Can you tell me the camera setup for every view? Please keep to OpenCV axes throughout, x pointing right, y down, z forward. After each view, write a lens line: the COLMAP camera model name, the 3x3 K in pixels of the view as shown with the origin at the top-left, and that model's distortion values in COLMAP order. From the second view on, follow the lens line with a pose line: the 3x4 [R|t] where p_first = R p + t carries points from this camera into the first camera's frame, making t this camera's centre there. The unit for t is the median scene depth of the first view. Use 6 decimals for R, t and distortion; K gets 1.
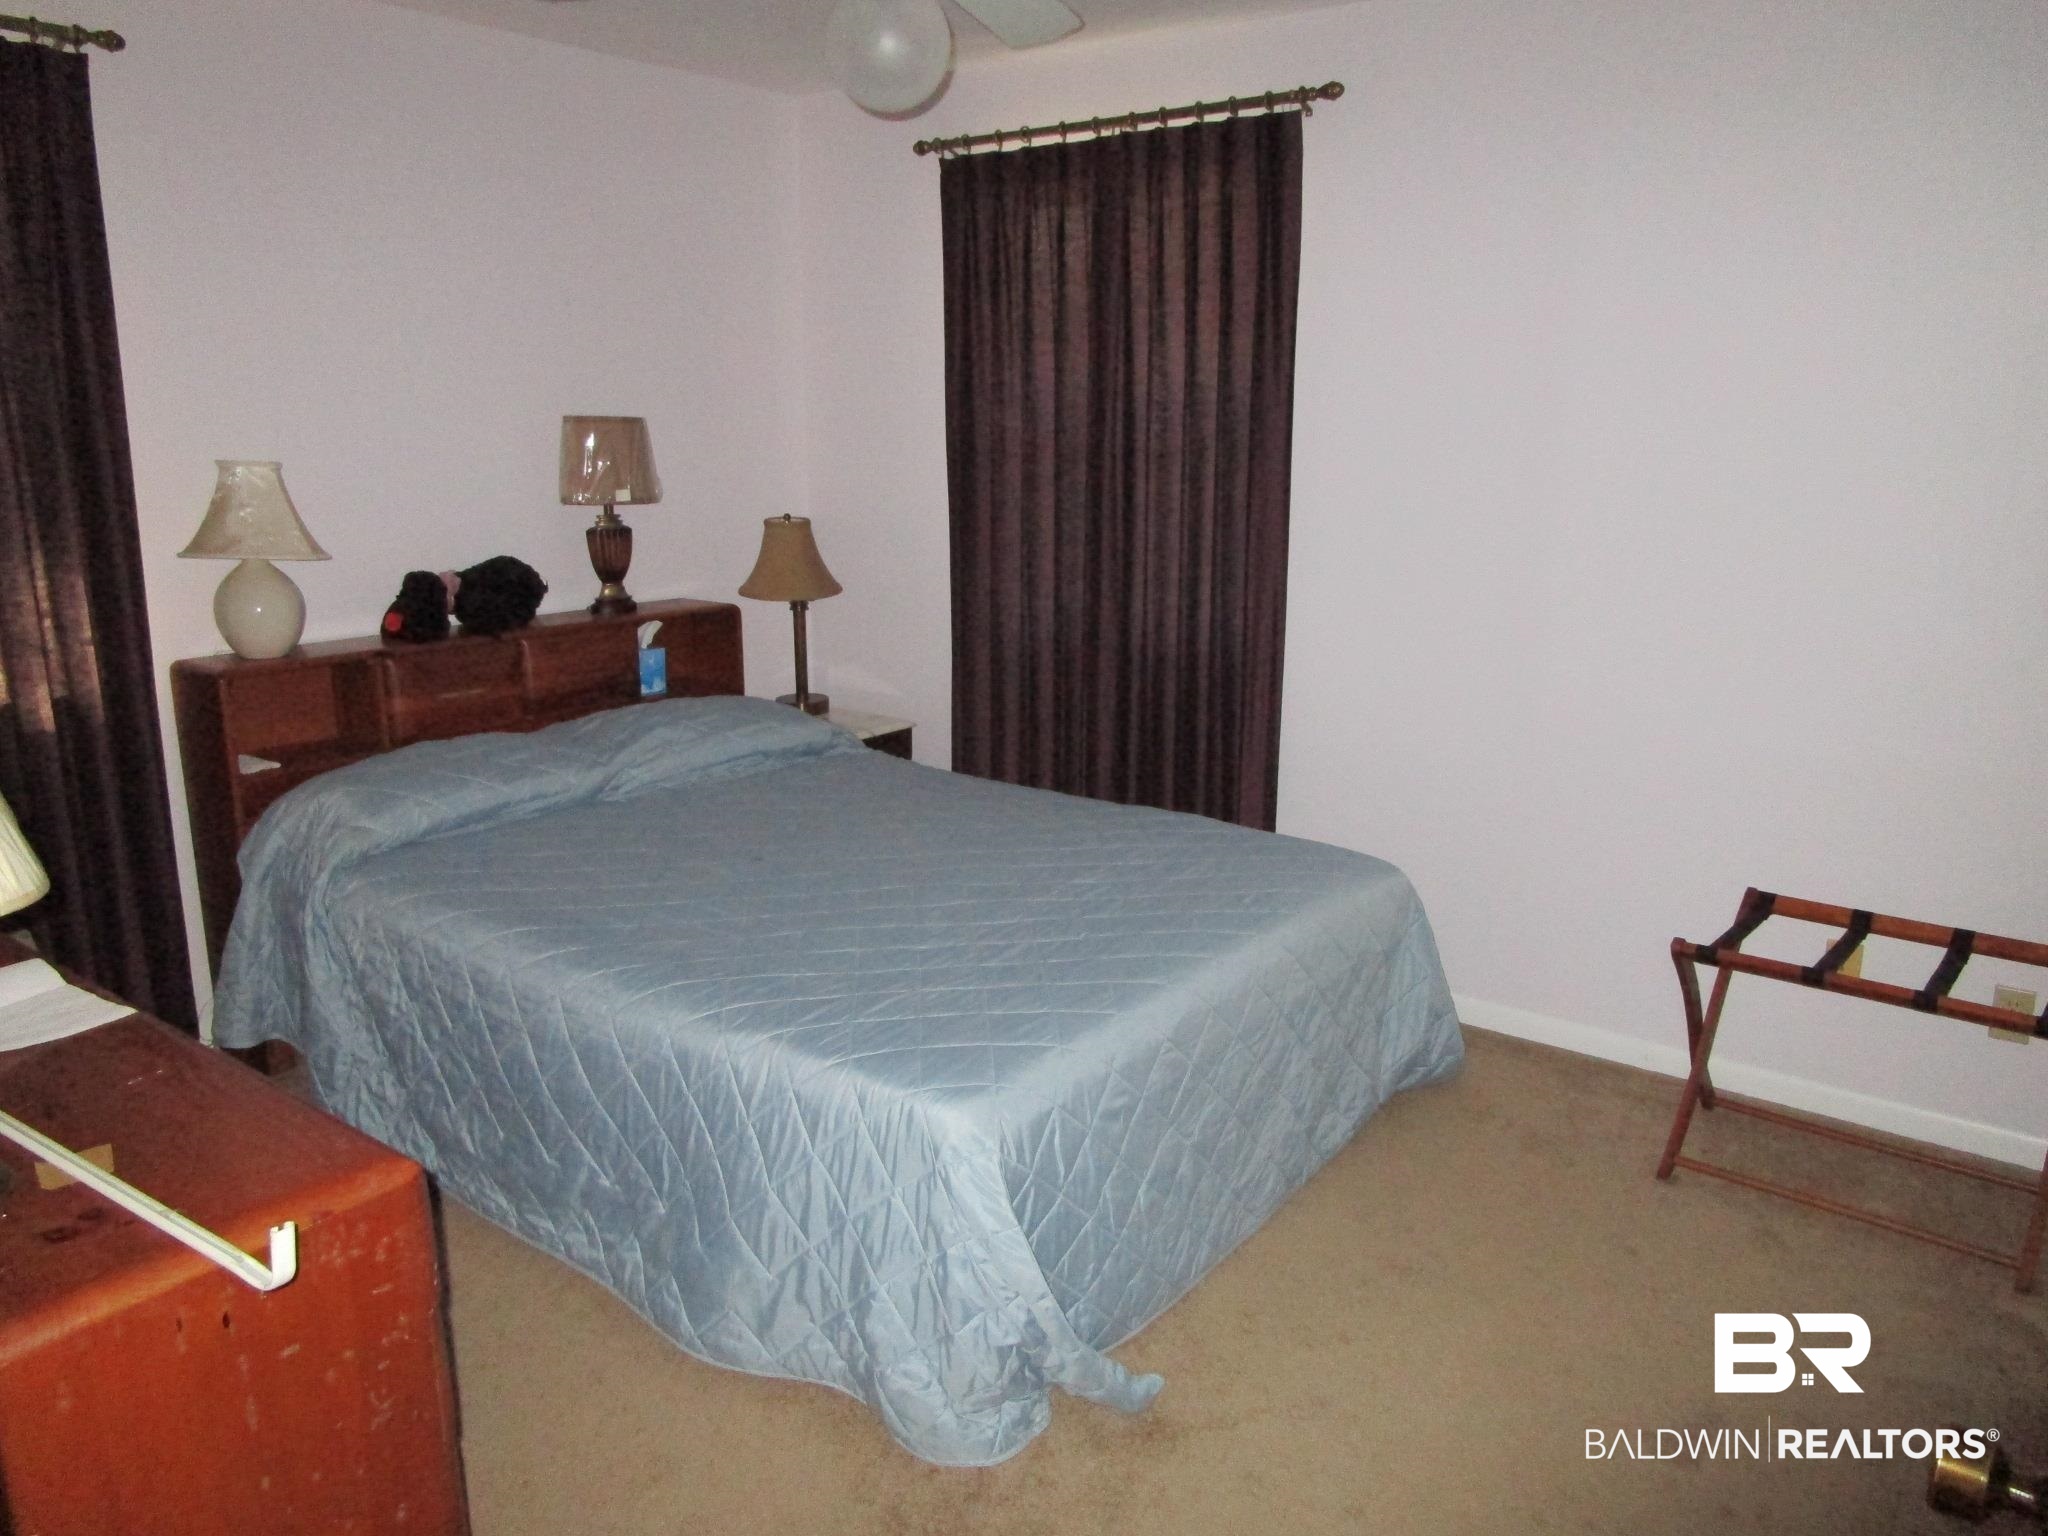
lens RADIAL K [[1424.9, 0, 1024.0], [0, 1424.9, 768.0], [0, 0, 1]] dist [-0.033016, 0.001430]
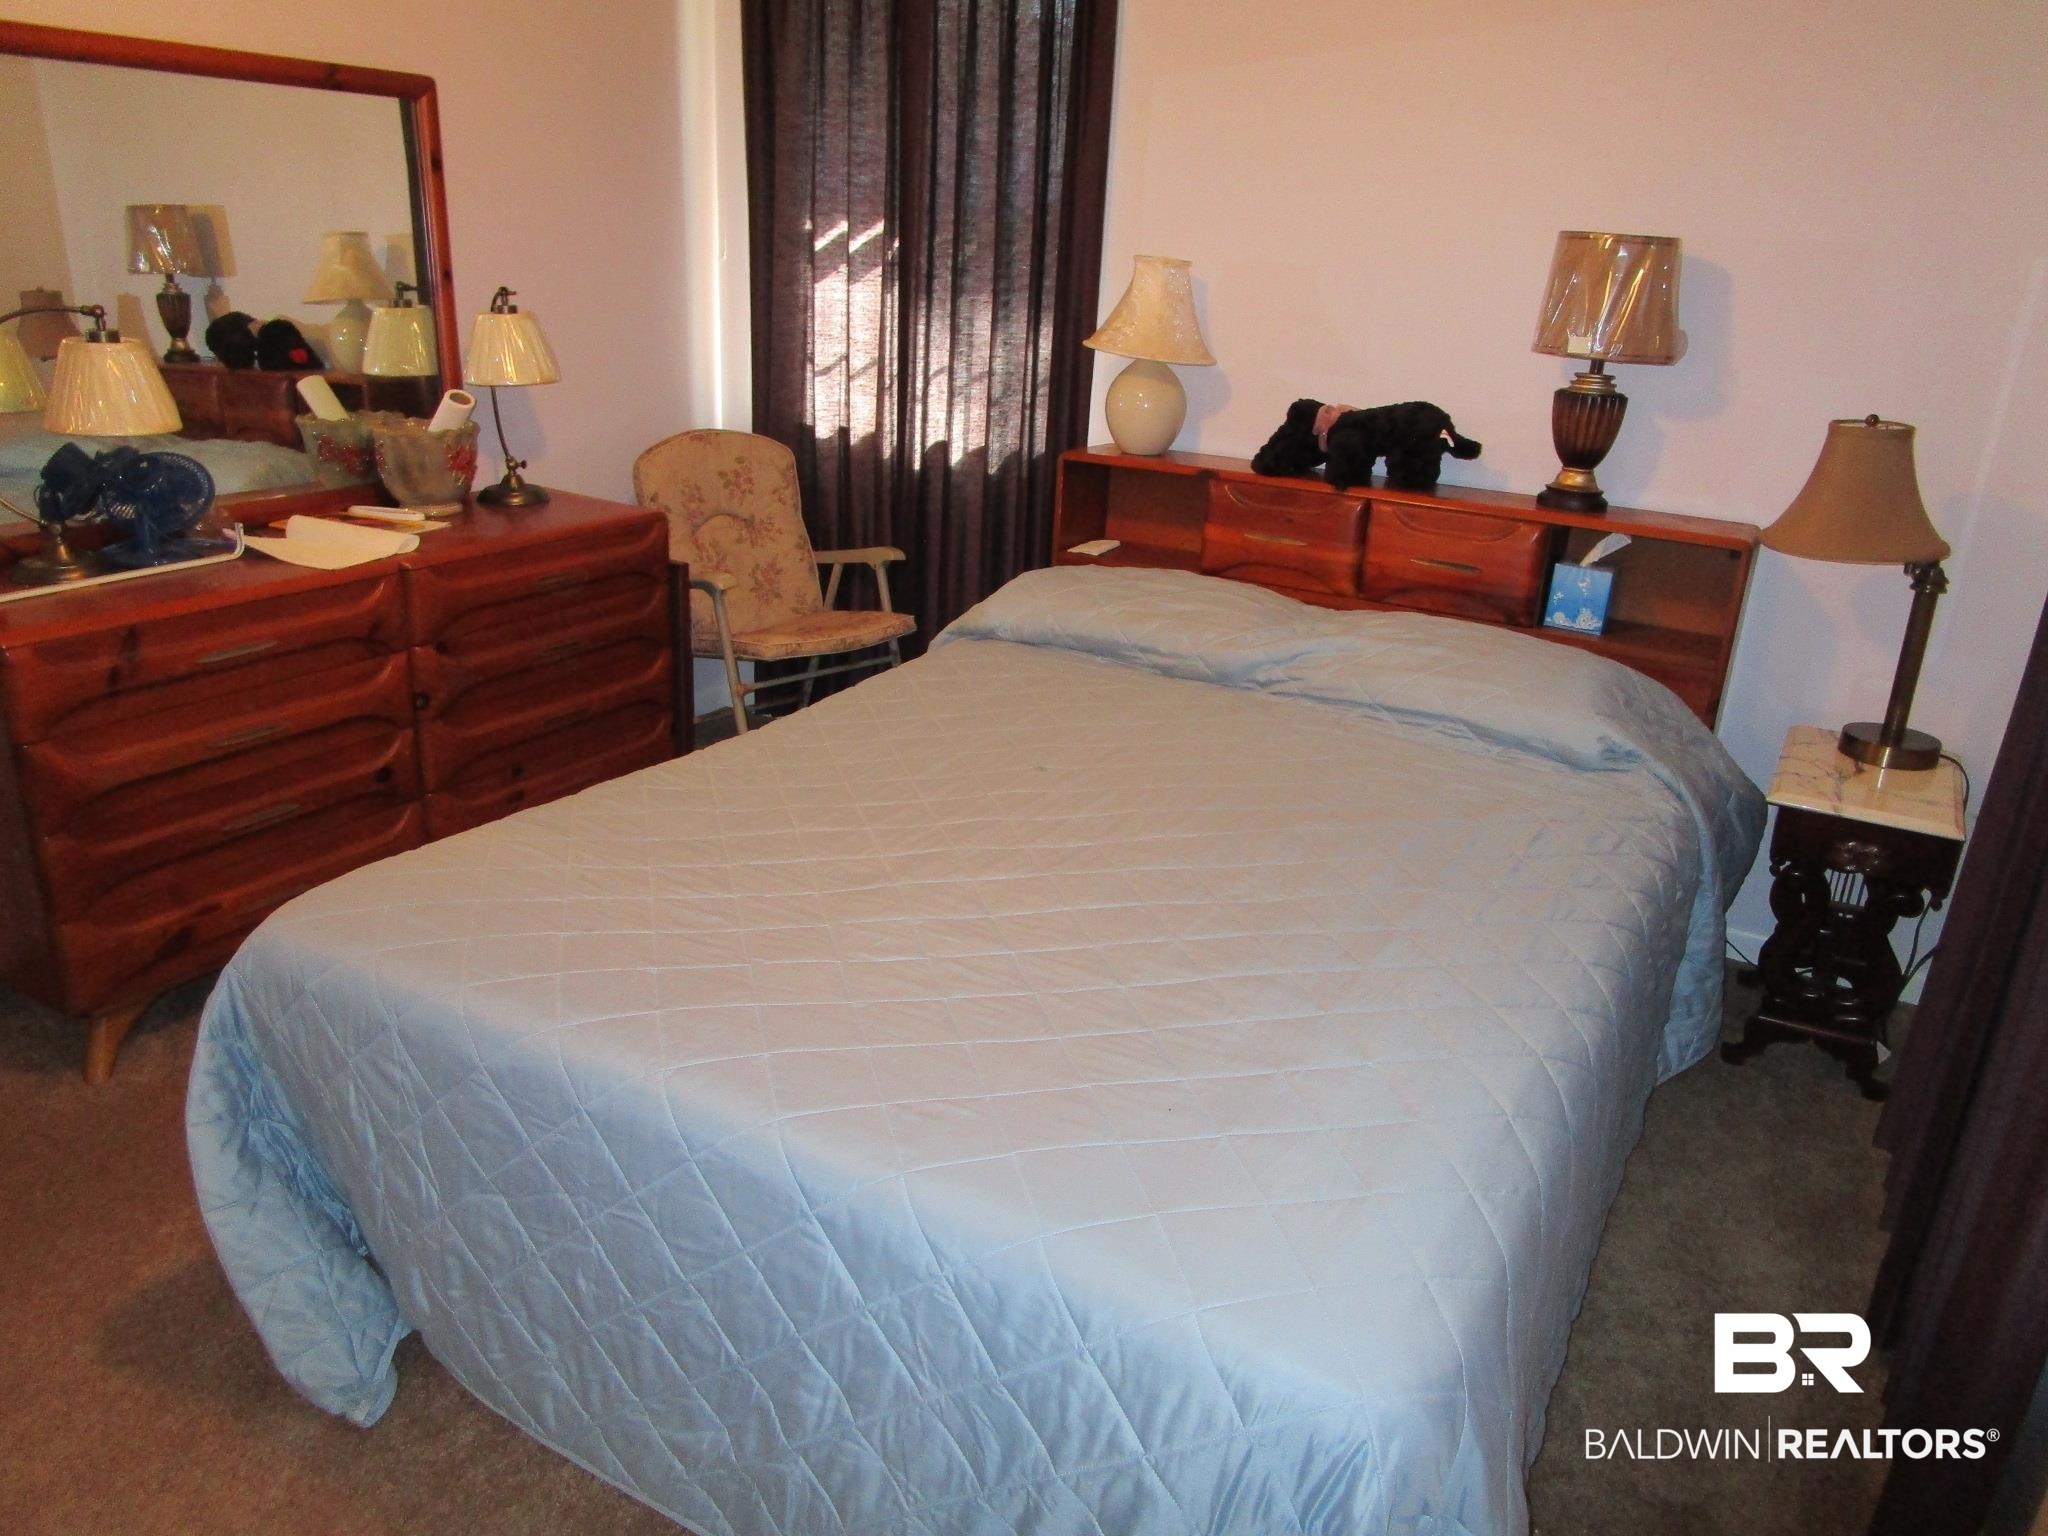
lens RADIAL K [[1424.9, 0, 1024.0], [0, 1424.9, 768.0], [0, 0, 1]] dist [-0.033016, 0.001430]
pose [[0.079596, 0.358345, -0.930190, 0.428195], [-0.260092, 0.908293, 0.327653, -0.156138], [0.962298, 0.215855, 0.165499, 0.642850]]
